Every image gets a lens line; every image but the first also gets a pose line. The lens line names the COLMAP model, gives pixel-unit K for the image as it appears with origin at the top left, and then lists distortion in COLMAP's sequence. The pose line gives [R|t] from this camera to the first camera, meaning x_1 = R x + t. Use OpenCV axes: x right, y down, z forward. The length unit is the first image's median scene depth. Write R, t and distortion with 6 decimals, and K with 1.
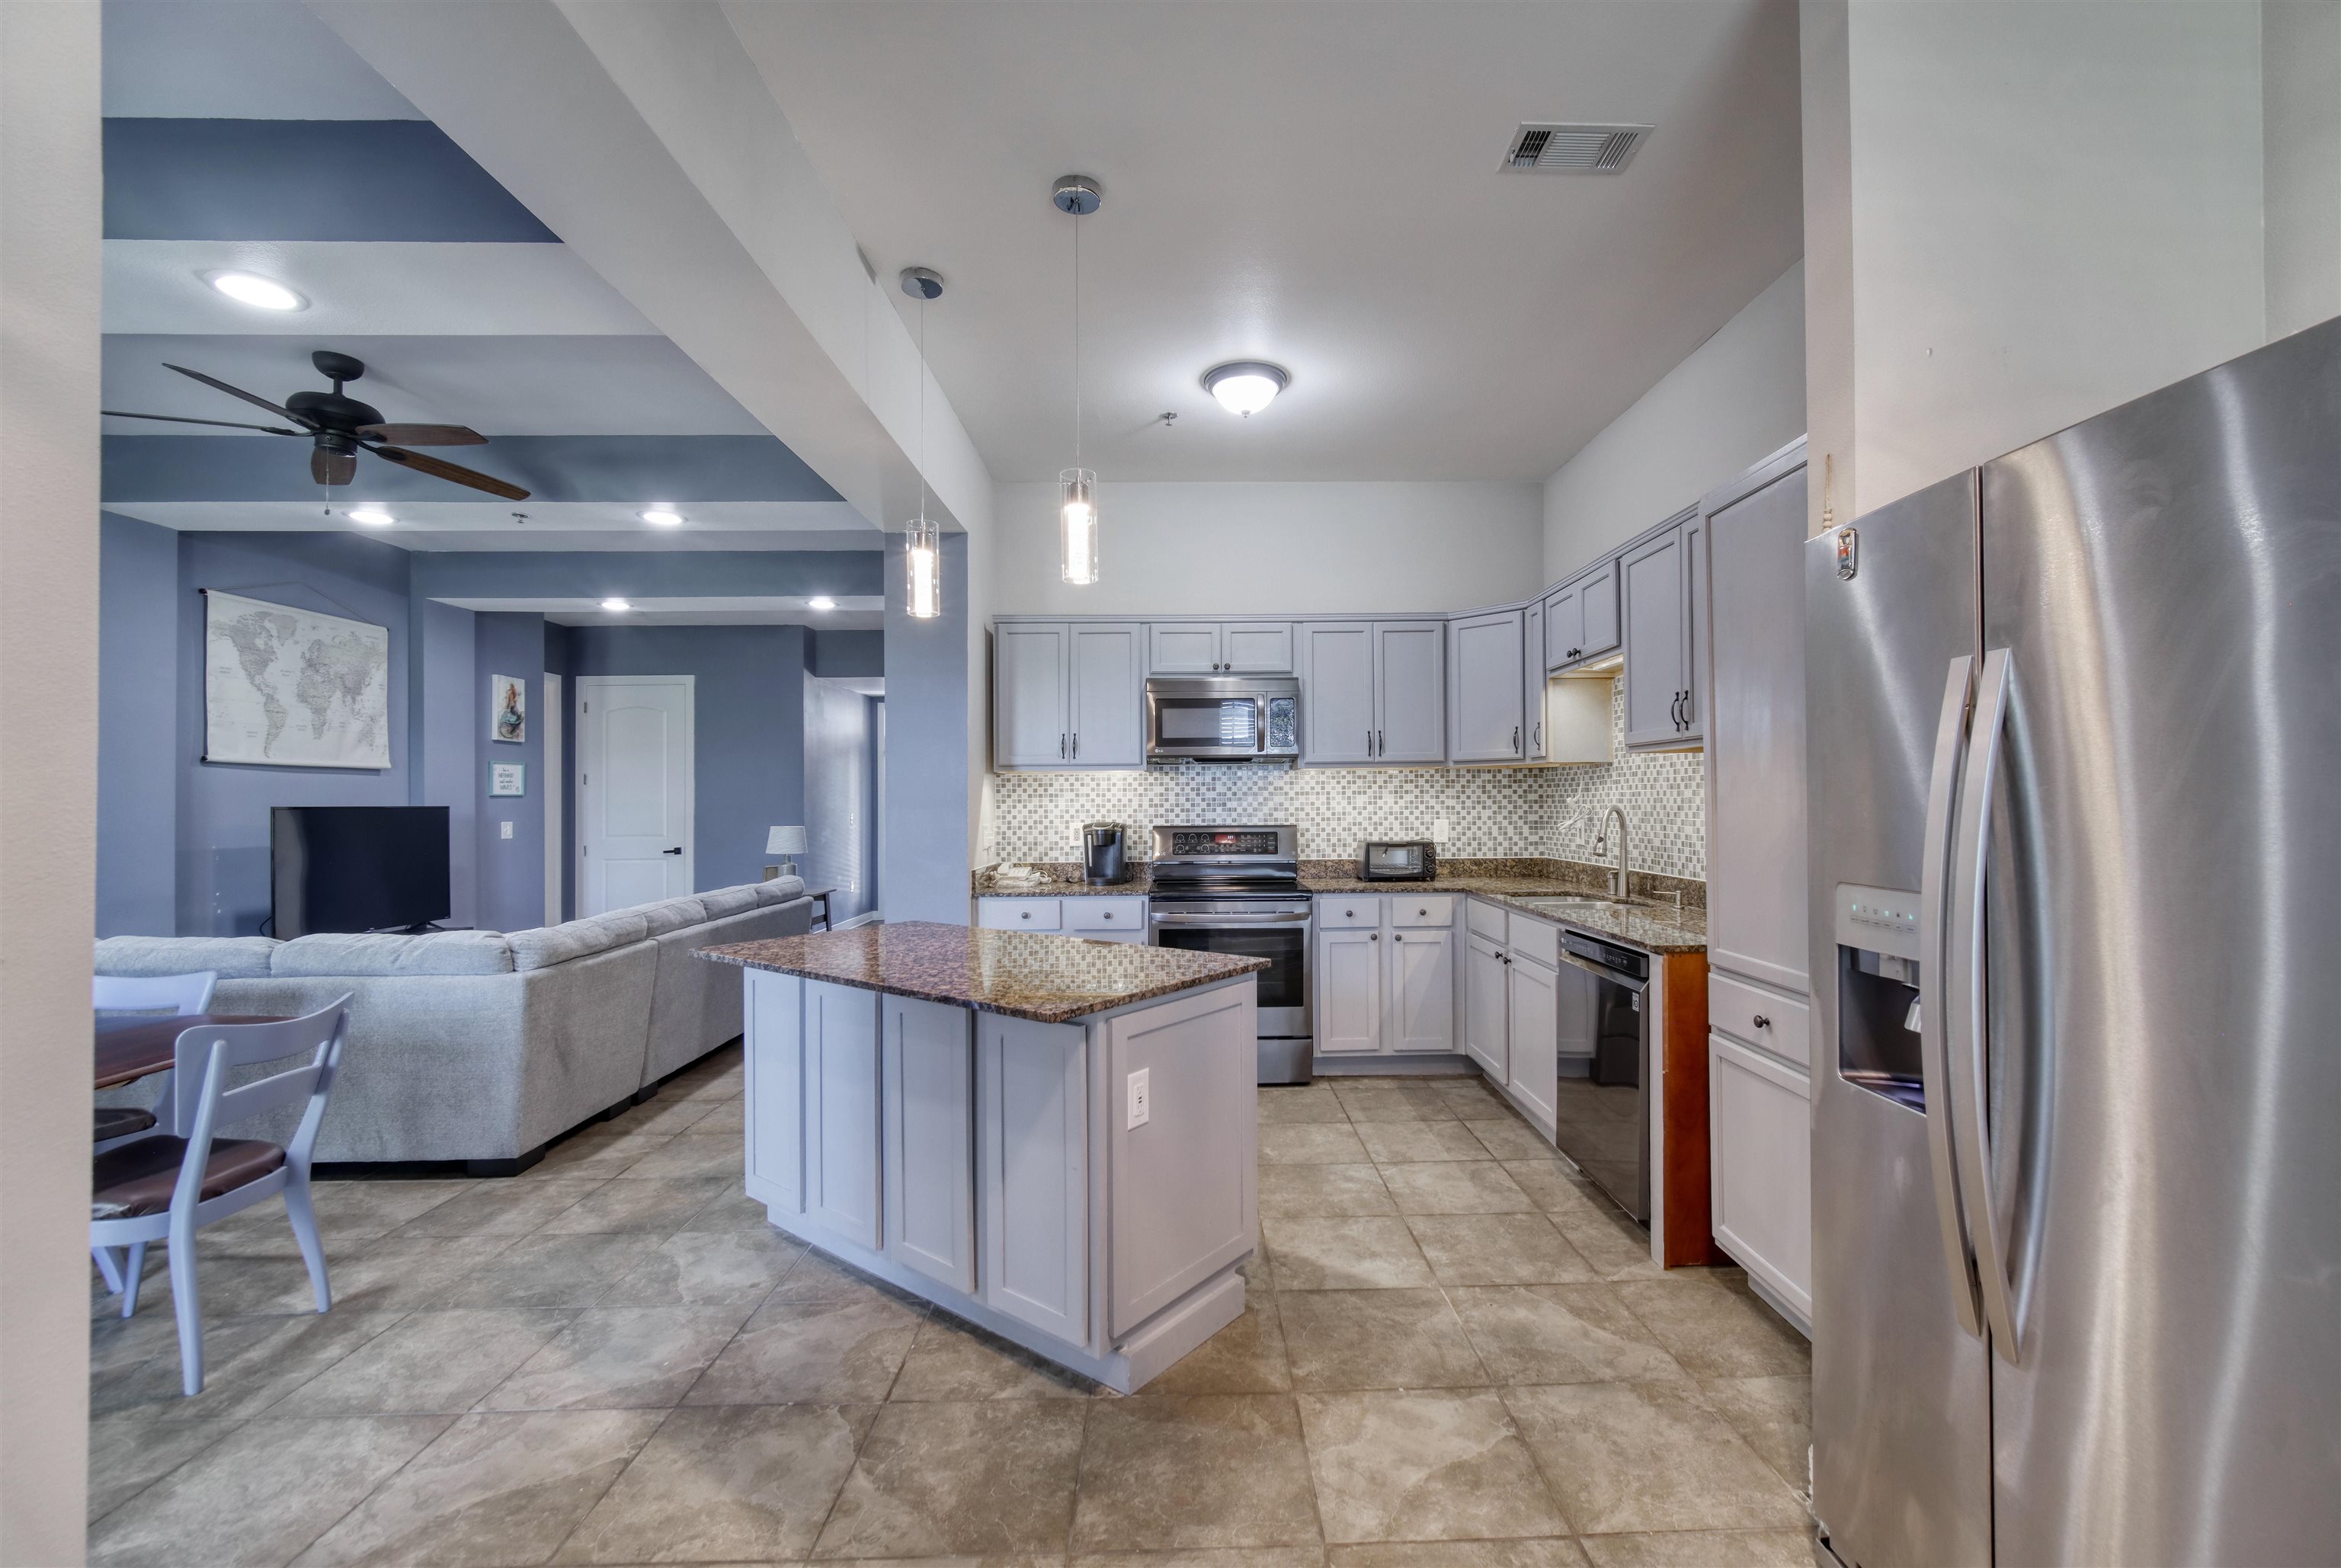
lens RADIAL K [[999.6, 0, 1224.1], [0, 999.6, 791.4], [0, 0, 1]] dist [0.000582, -0.000100]
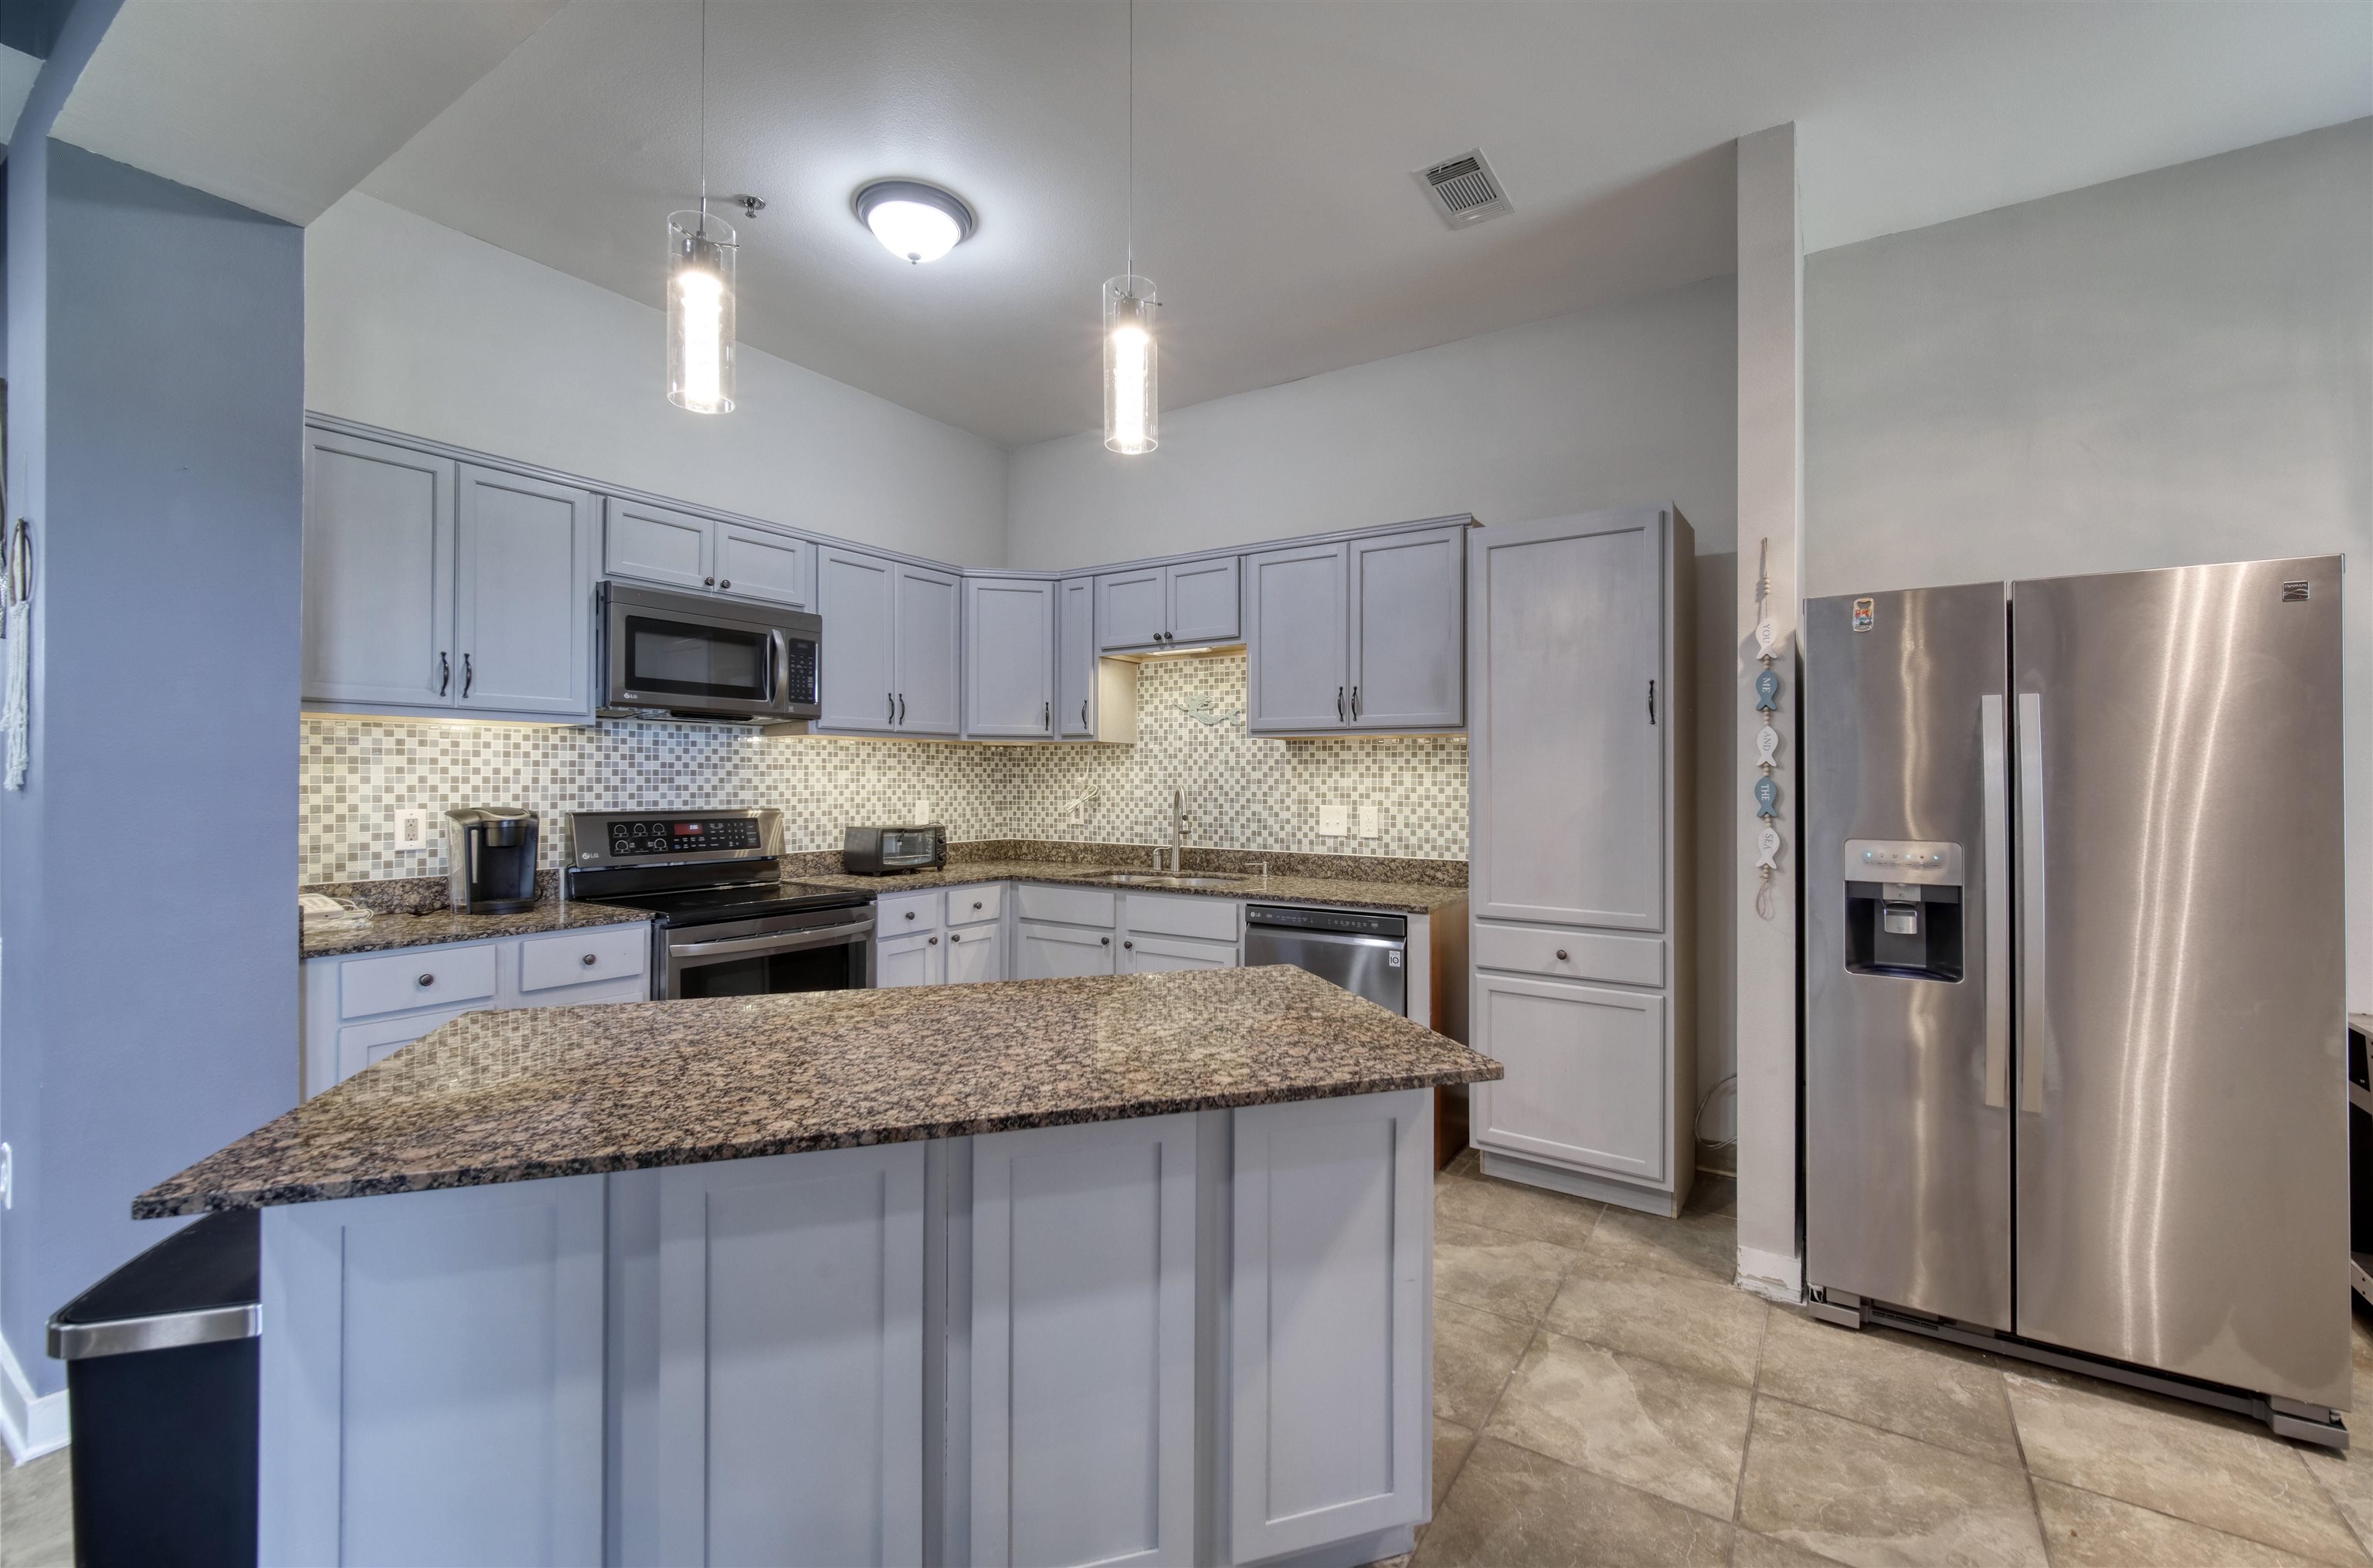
lens RADIAL K [[984.6, 0, 1186.5], [0, 984.6, 784.0], [0, 0, 1]] dist [-0.001906, -0.000446]
pose [[0.572029, 0.008888, 0.820185, -0.358169], [-0.016668, 0.999861, 0.000790, 0.009289], [-0.820064, -0.014123, 0.572098, 0.316370]]
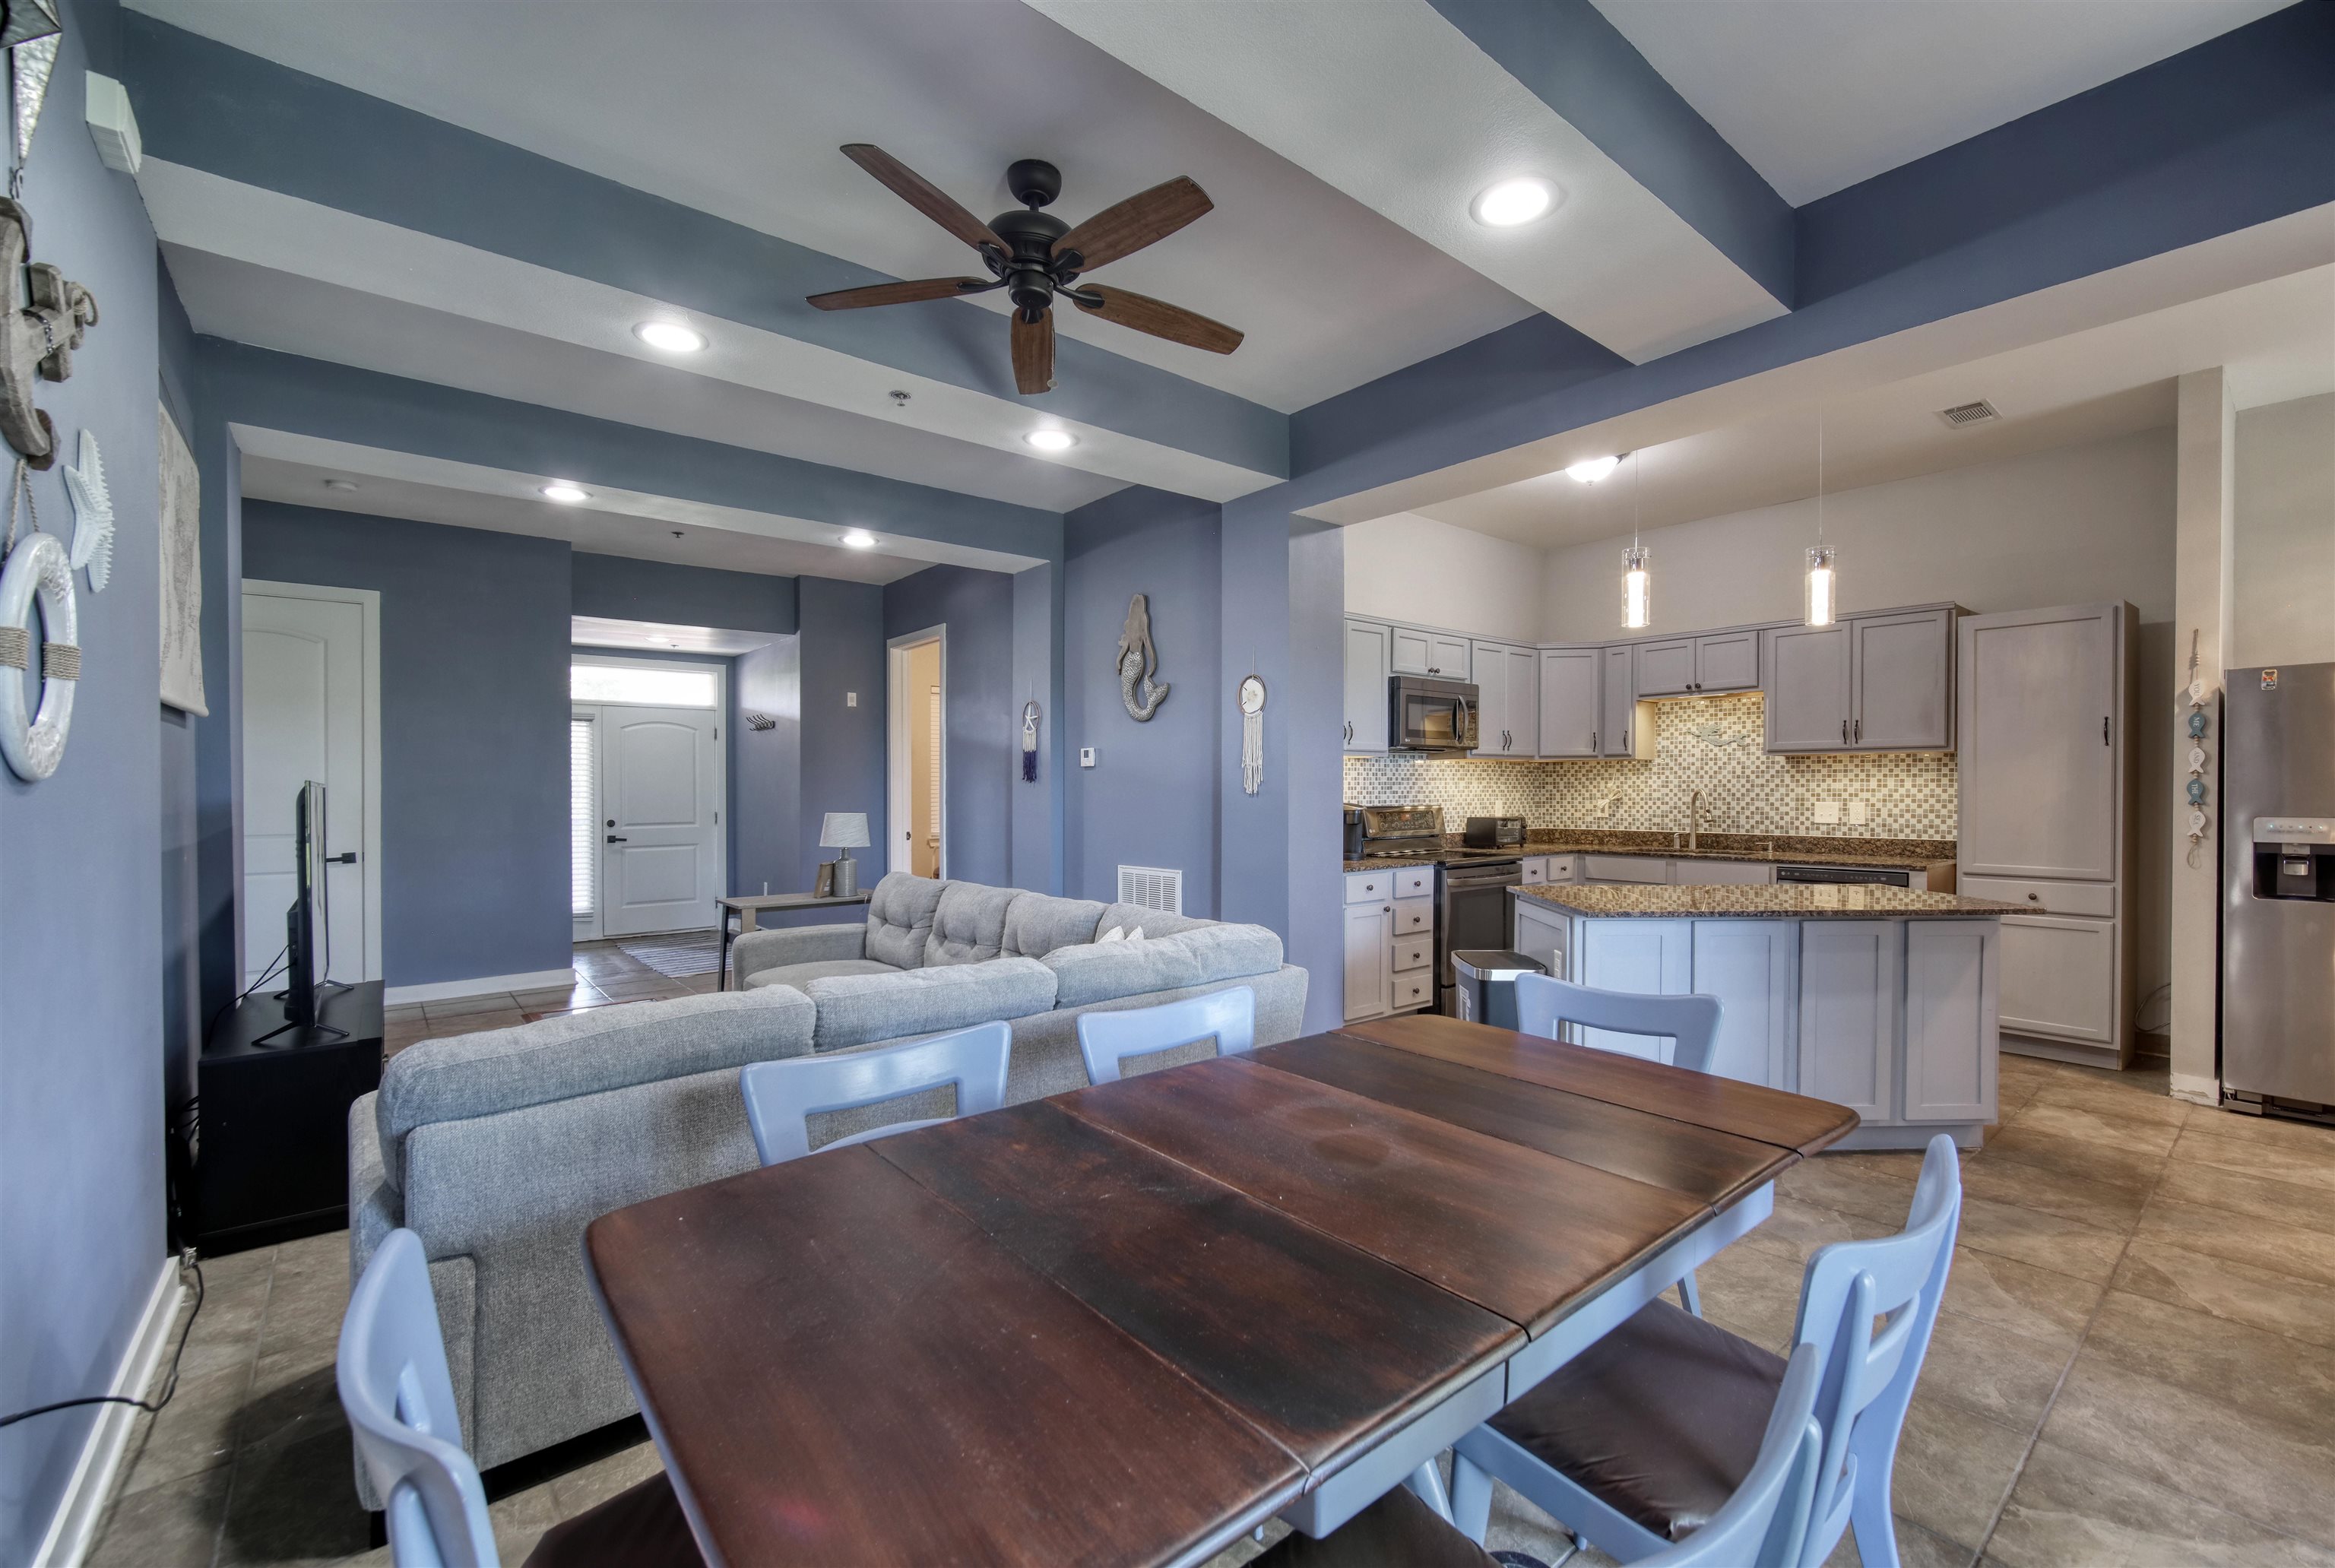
lens RADIAL K [[1010.1, 0, 1168.7], [0, 1010.1, 809.6], [0, 0, 1]] dist [-0.014422, 0.004041]
pose [[0.776087, -0.006976, 0.630588, -0.936418], [-0.008667, 0.999726, 0.021727, 0.015309], [-0.630567, -0.022328, 0.775814, 0.257069]]
